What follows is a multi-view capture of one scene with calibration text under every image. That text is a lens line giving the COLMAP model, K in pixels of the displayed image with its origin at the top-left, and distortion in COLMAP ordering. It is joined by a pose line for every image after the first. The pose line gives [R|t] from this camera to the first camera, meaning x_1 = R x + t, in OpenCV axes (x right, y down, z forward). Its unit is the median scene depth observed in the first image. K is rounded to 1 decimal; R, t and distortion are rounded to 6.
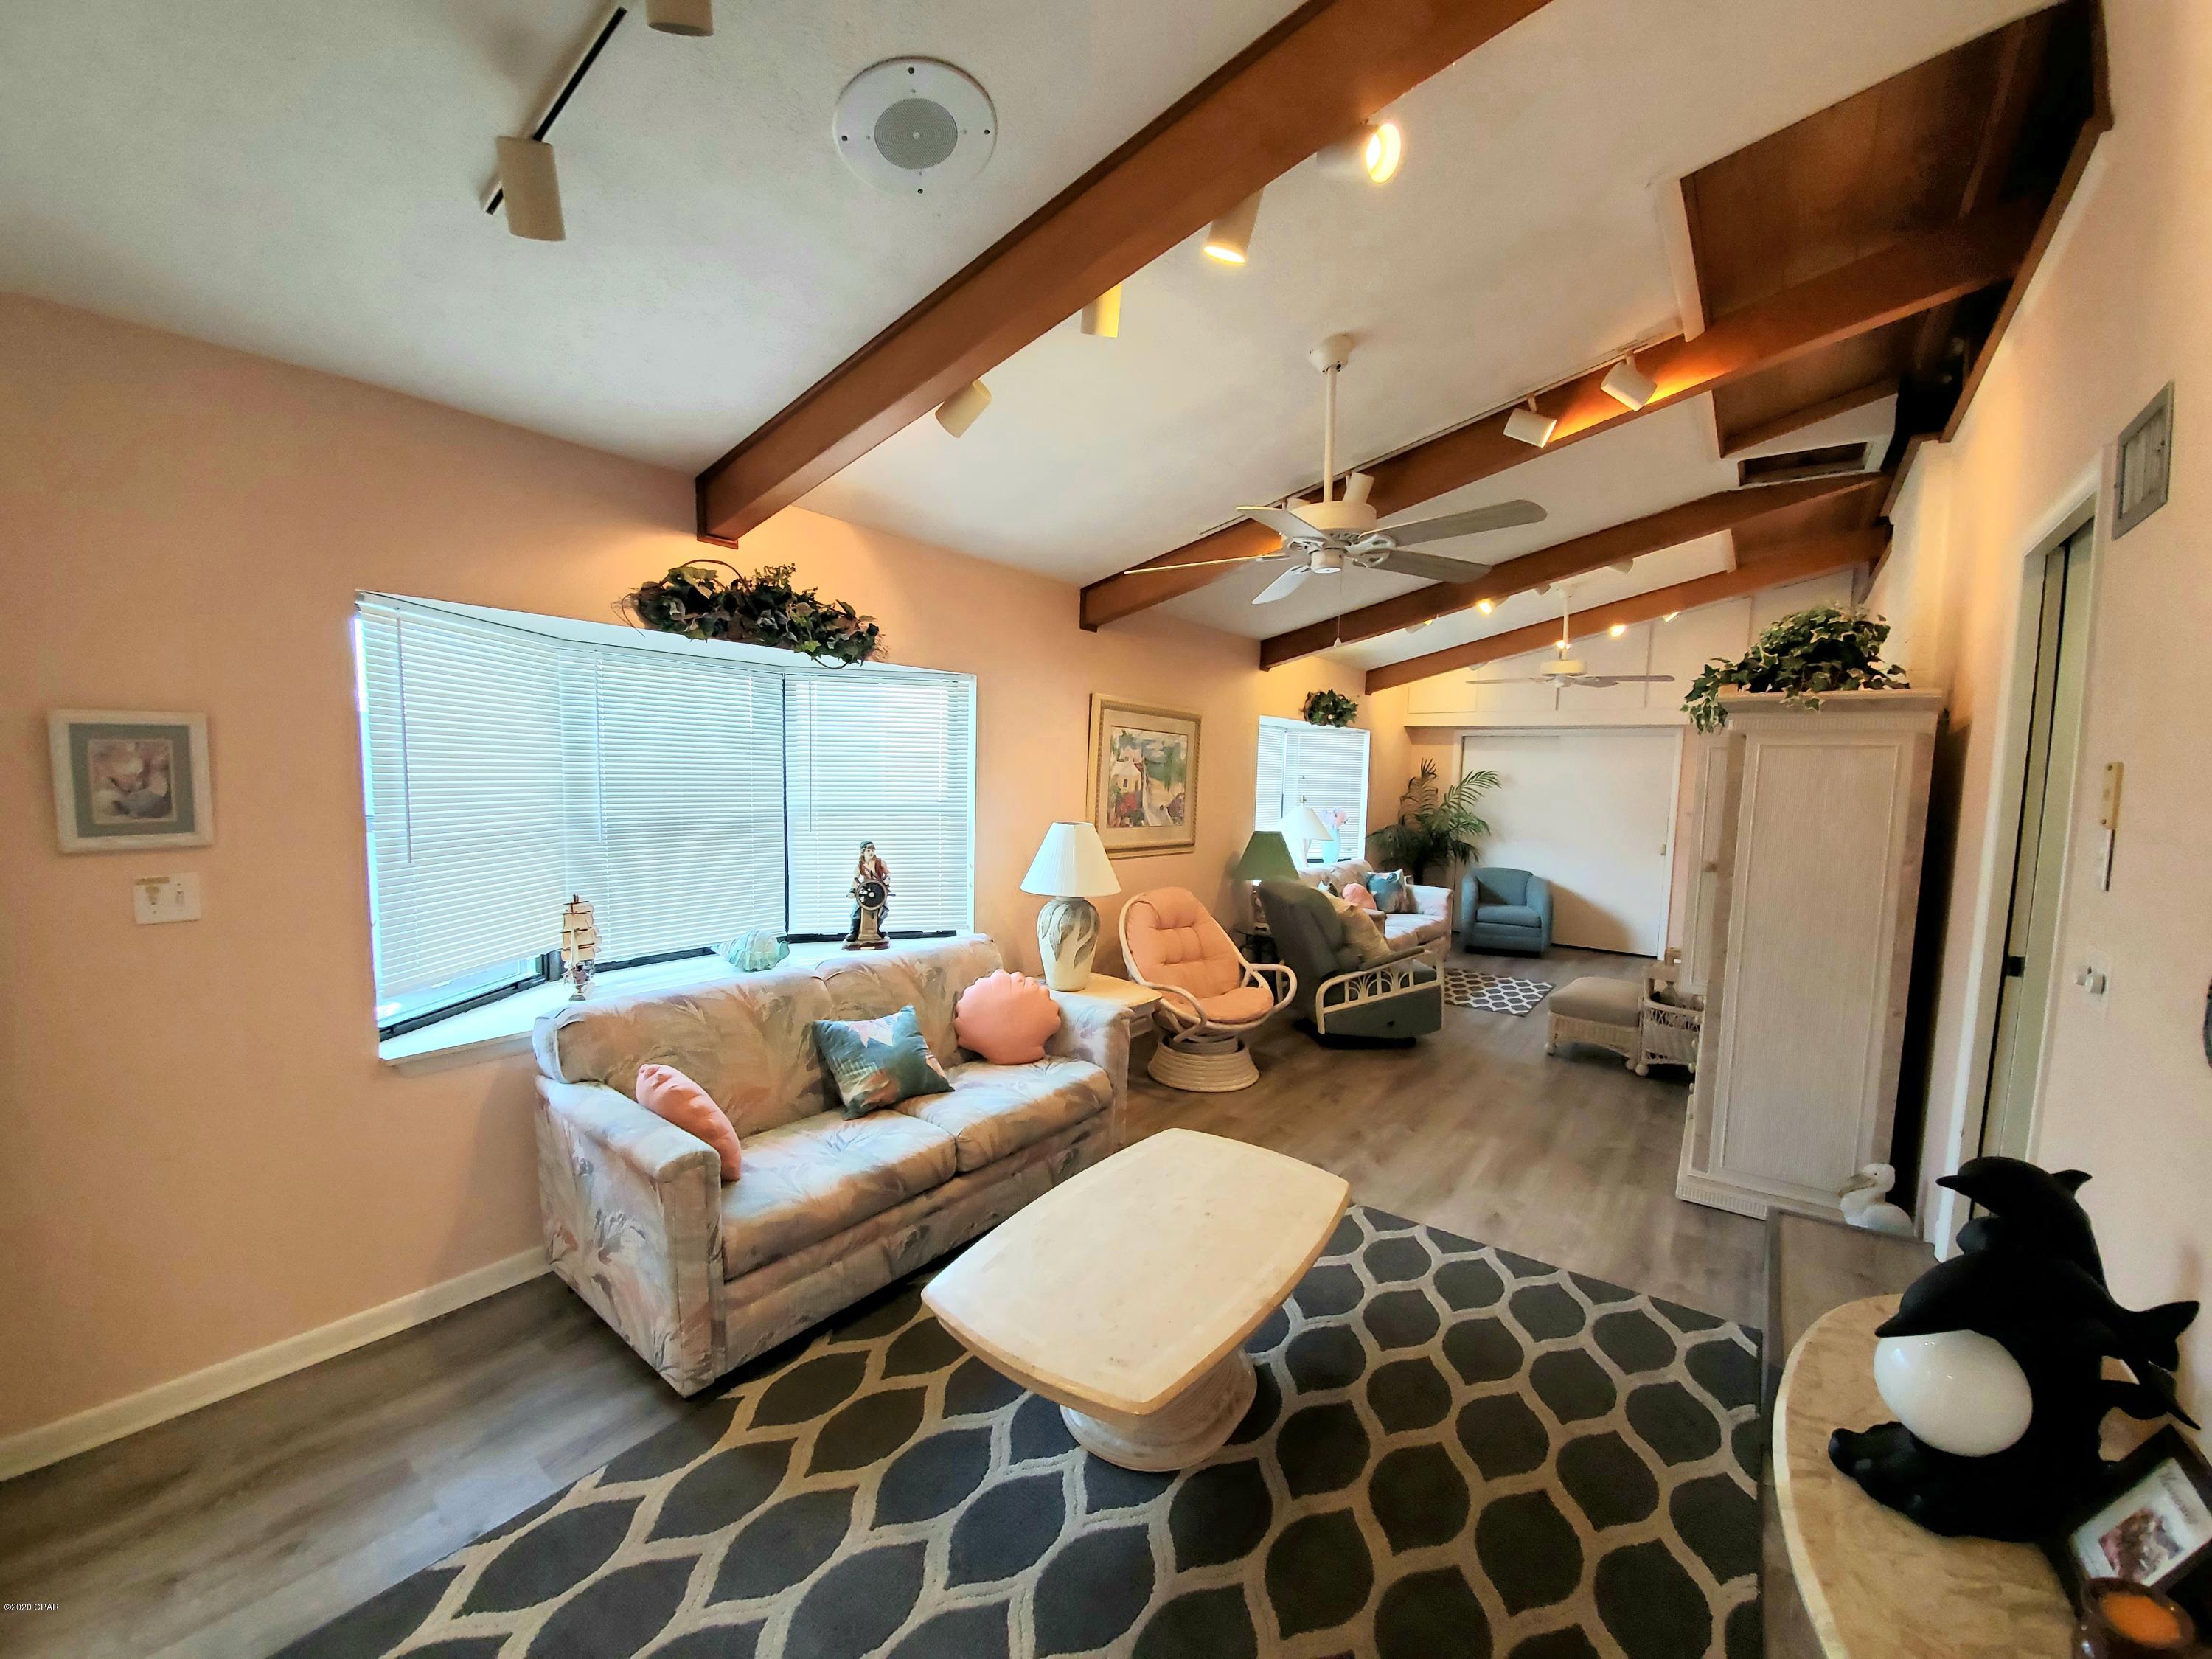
lens RADIAL K [[886.1, 0, 1097.0], [0, 886.1, 843.3], [0, 0, 1]] dist [0.000647, -0.000011]
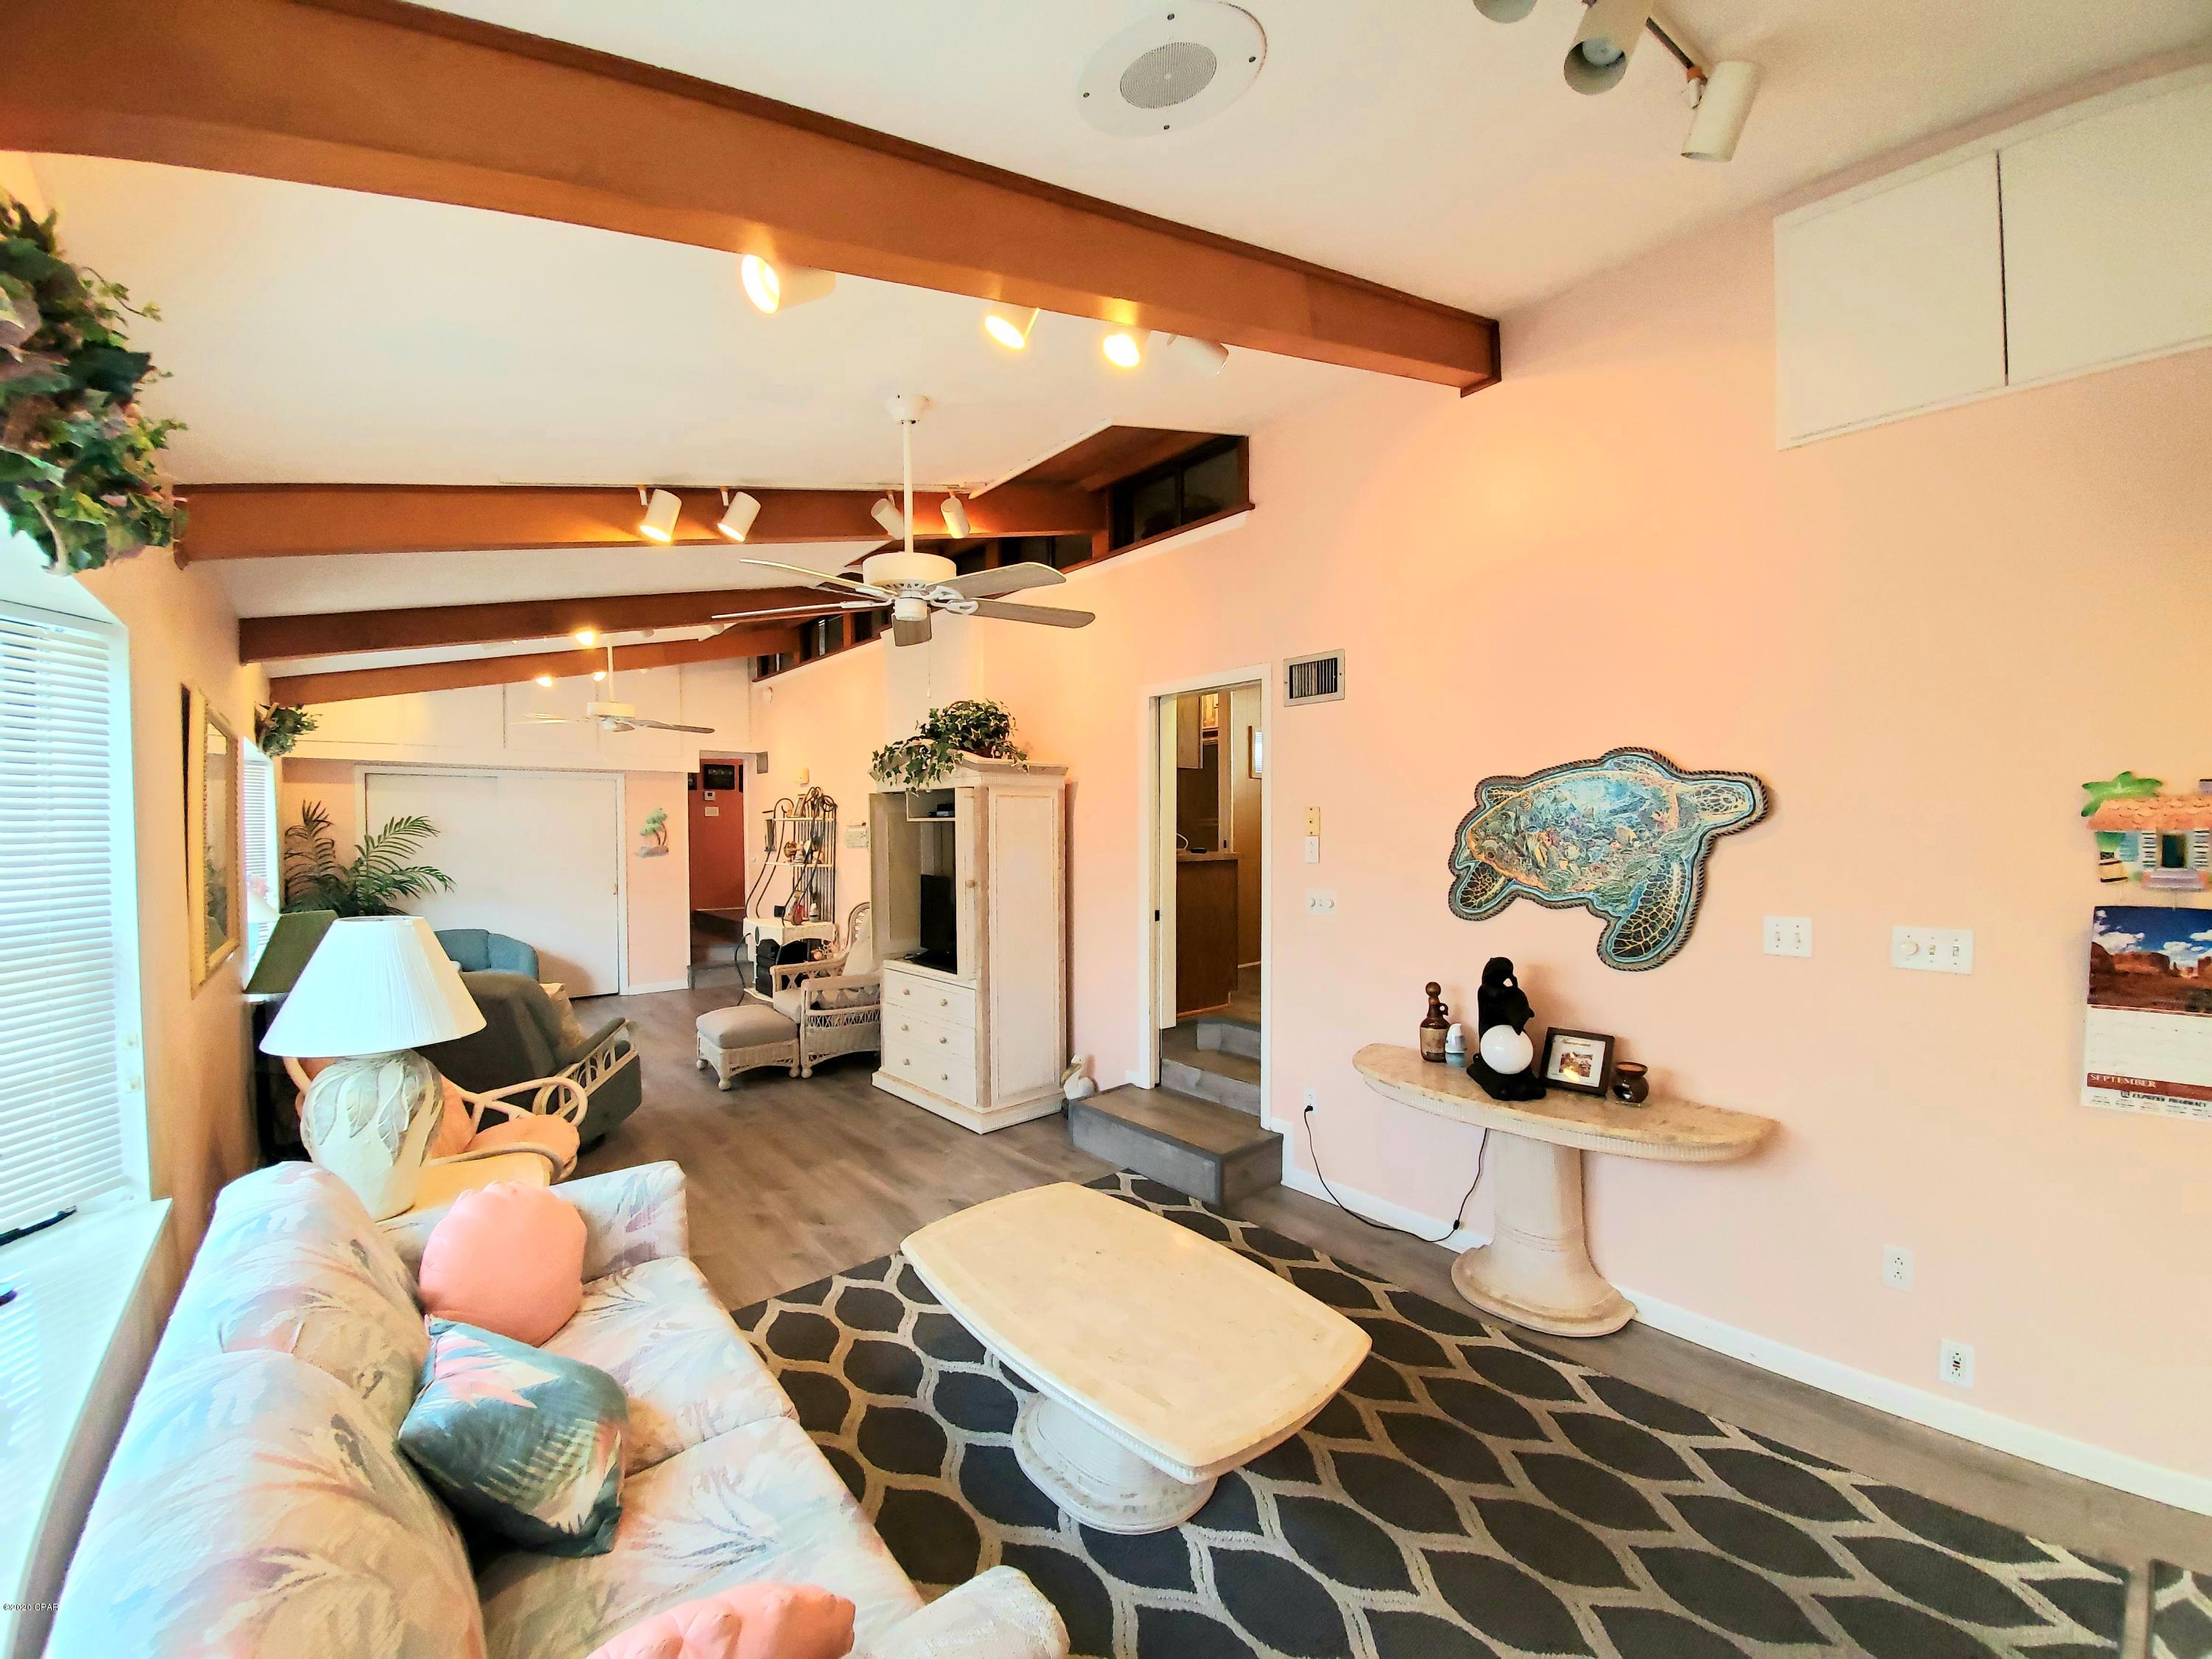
lens RADIAL K [[886.1, 0, 1097.0], [0, 886.1, 843.3], [0, 0, 1]] dist [0.000647, -0.000011]
pose [[0.188267, -0.042135, 0.981214, -0.432598], [0.089733, 0.995638, 0.025538, -0.036431], [-0.978010, 0.083239, 0.191227, 0.390709]]
